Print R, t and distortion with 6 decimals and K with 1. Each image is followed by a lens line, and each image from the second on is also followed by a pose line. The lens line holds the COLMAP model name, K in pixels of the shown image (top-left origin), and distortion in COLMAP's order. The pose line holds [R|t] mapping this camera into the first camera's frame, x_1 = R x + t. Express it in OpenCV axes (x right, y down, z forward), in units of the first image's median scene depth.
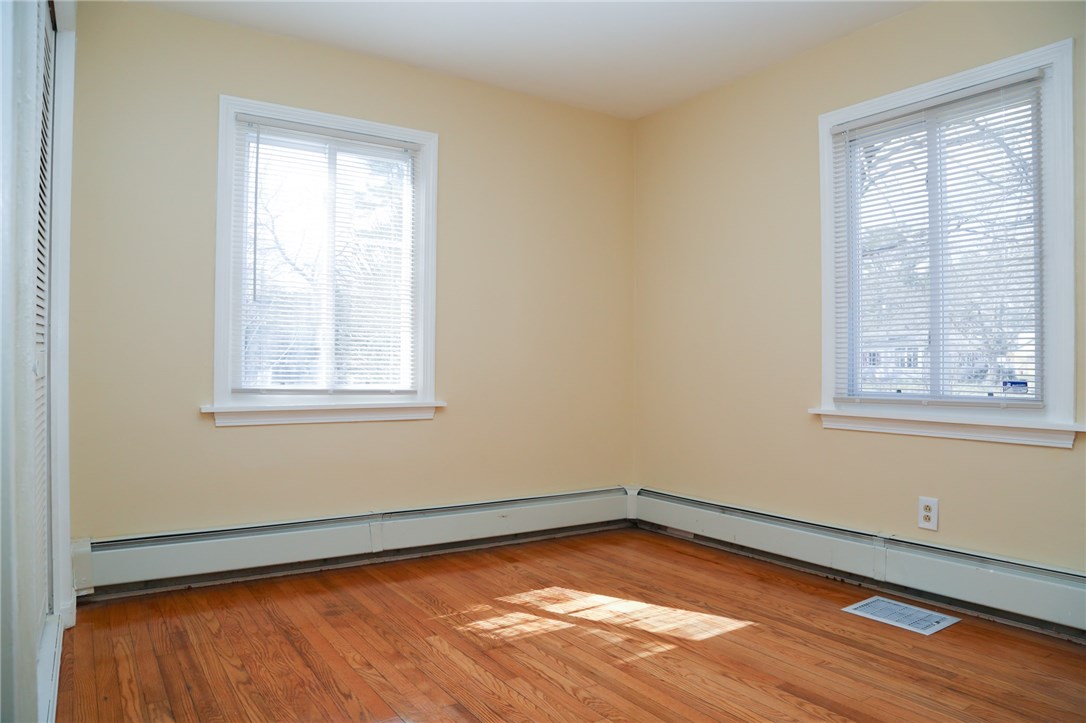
lens RADIAL K [[730.2, 0, 539.2], [0, 730.2, 353.7], [0, 0, 1]] dist [-0.122800, 0.062222]
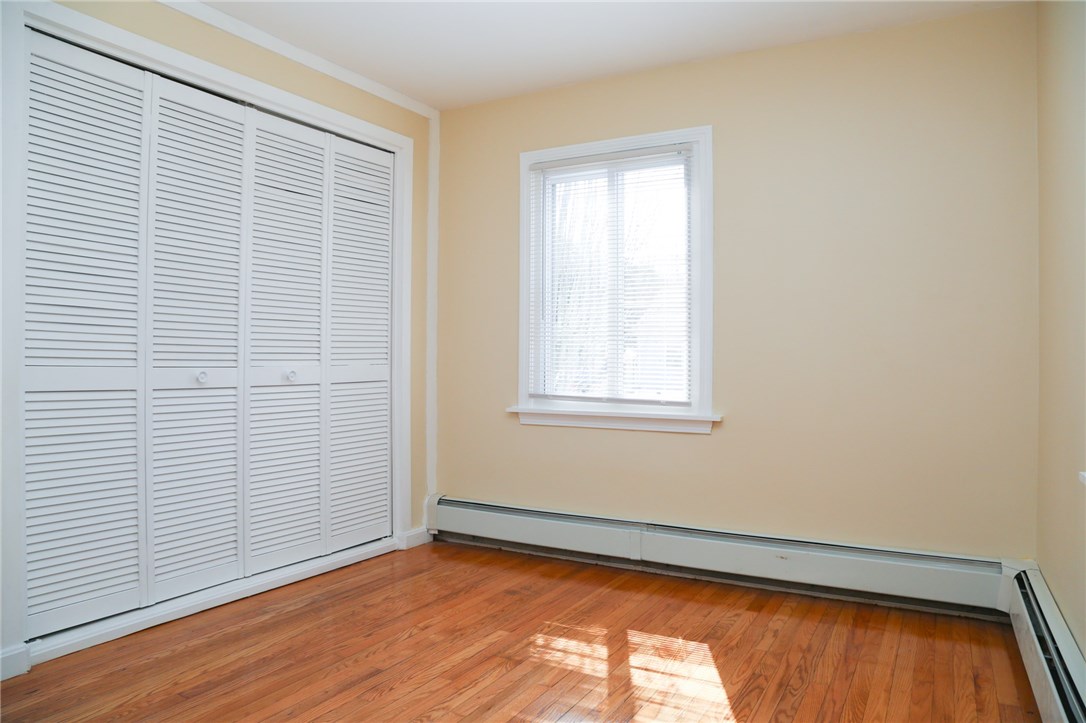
lens RADIAL K [[730.2, 0, 560.4], [0, 730.2, 356.0], [0, 0, 1]] dist [-0.122800, 0.062222]
pose [[0.458224, -0.009725, -0.888784, 0.695316], [0.009271, 0.999938, -0.006162, -0.006656], [0.888788, -0.005416, 0.458286, 0.483308]]
